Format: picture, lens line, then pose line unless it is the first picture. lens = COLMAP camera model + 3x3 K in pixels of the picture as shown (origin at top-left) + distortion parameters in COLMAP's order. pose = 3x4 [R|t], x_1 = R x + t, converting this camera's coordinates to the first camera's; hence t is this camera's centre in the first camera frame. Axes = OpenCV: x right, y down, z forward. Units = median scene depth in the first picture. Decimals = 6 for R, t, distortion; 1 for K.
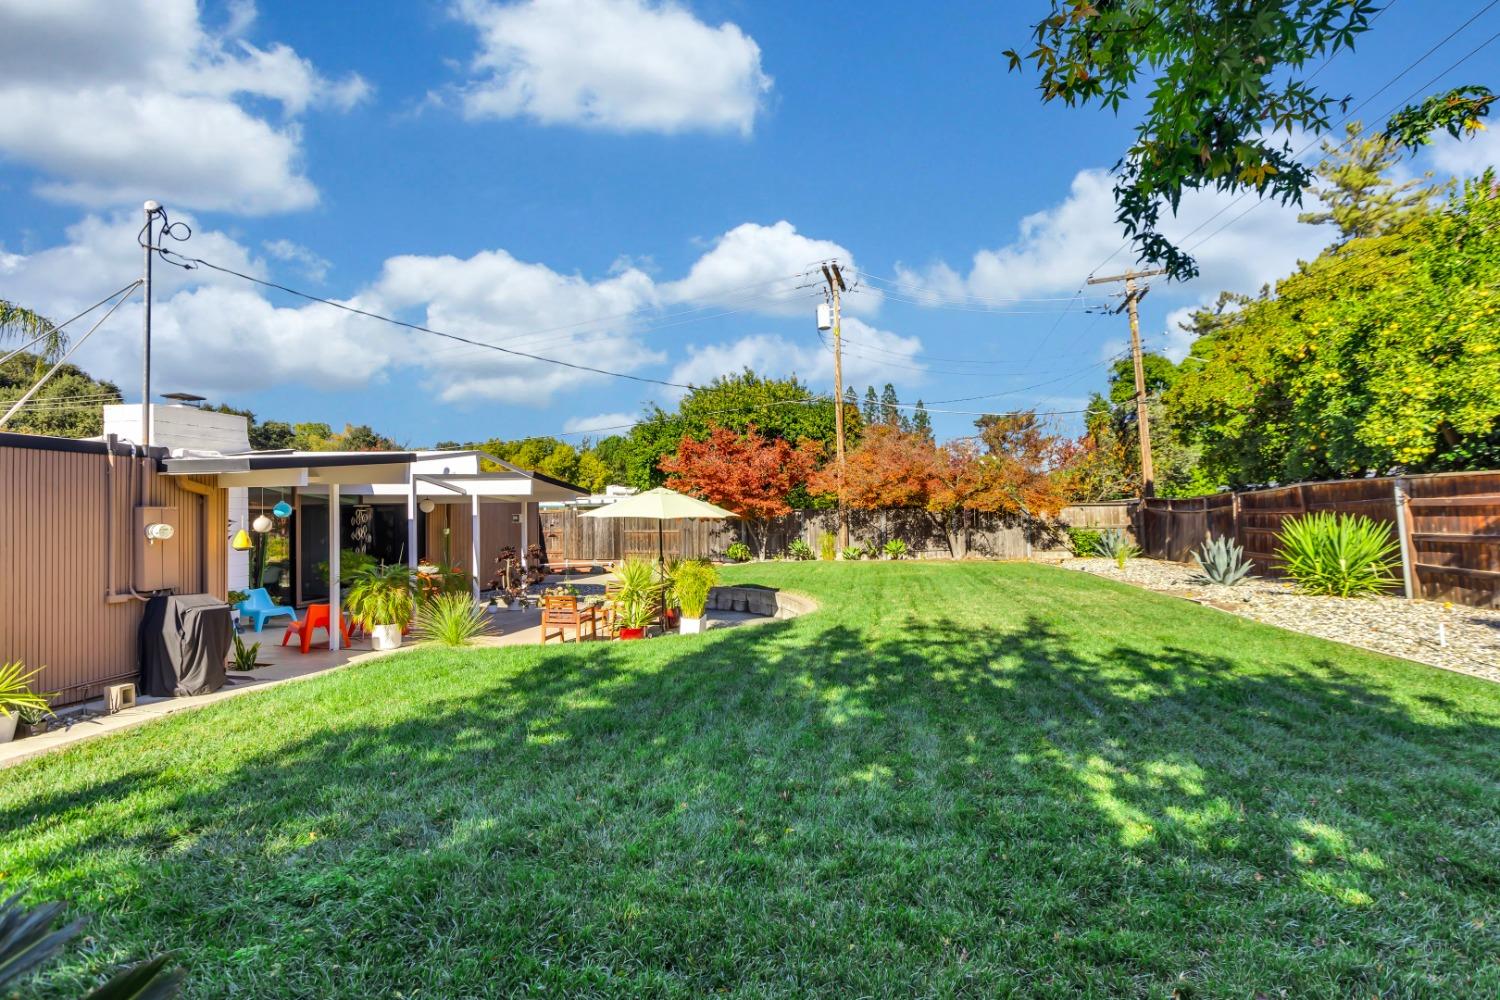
lens RADIAL K [[669.9, 0, 750.0], [0, 669.9, 500.0], [0, 0, 1]] dist [0.000984, 0.000120]
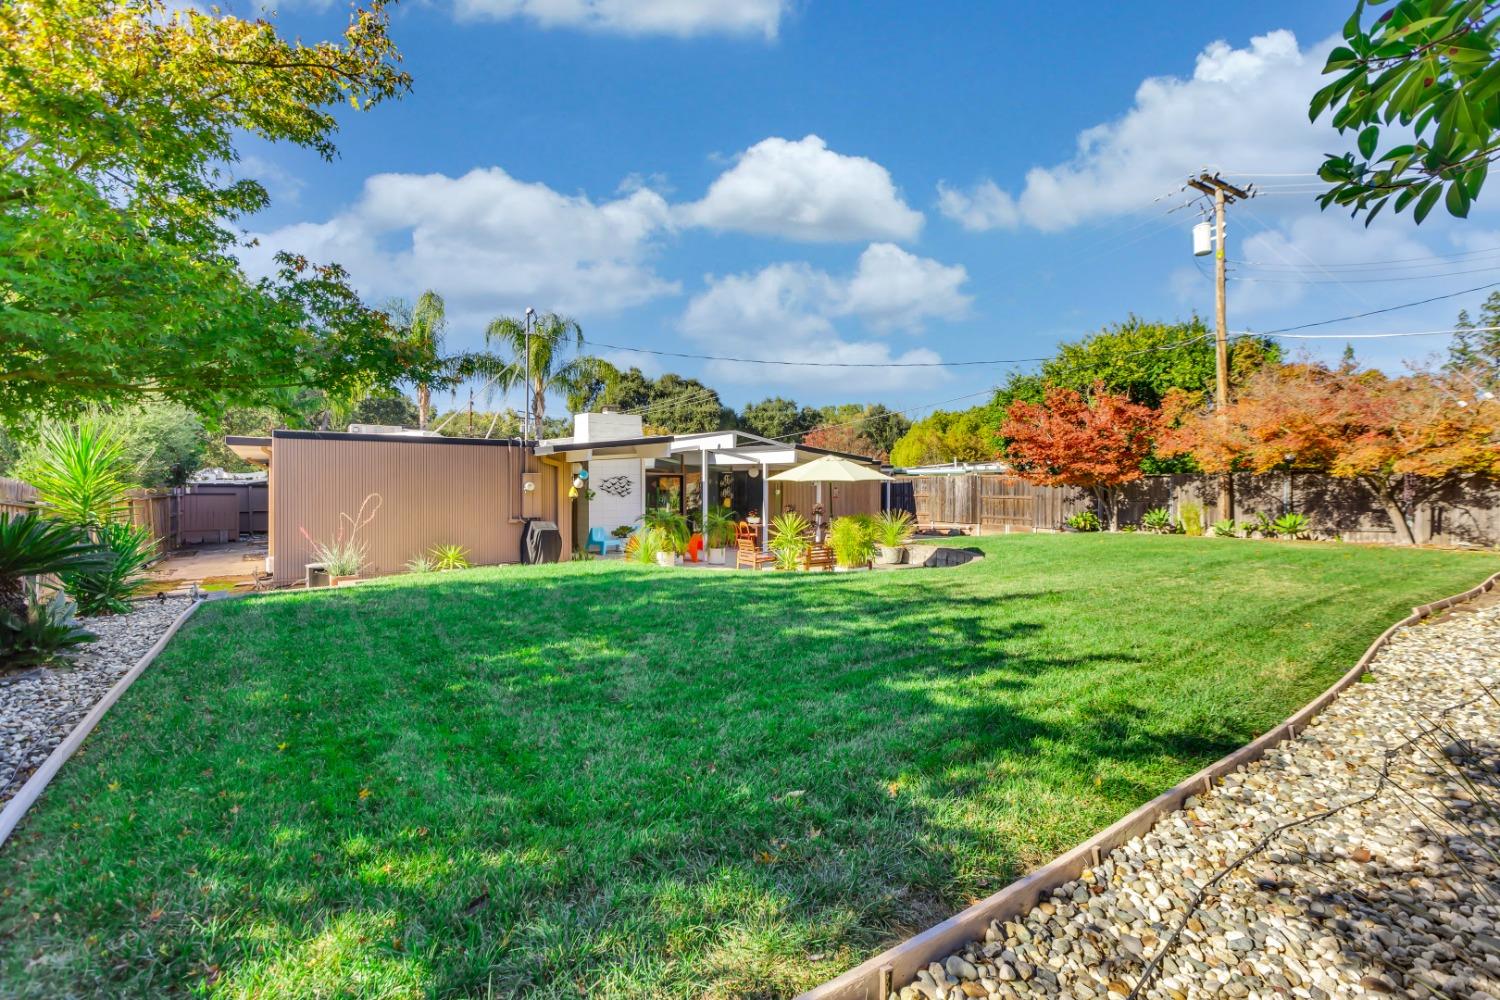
lens RADIAL K [[659.3, 0, 750.1], [0, 659.3, 483.4], [0, 0, 1]] dist [-0.000618, -0.000053]
pose [[0.731188, 0.006953, -0.682141, 0.273628], [0.010448, 0.999717, 0.021389, 0.002012], [0.682096, -0.022766, 0.730908, 0.026393]]
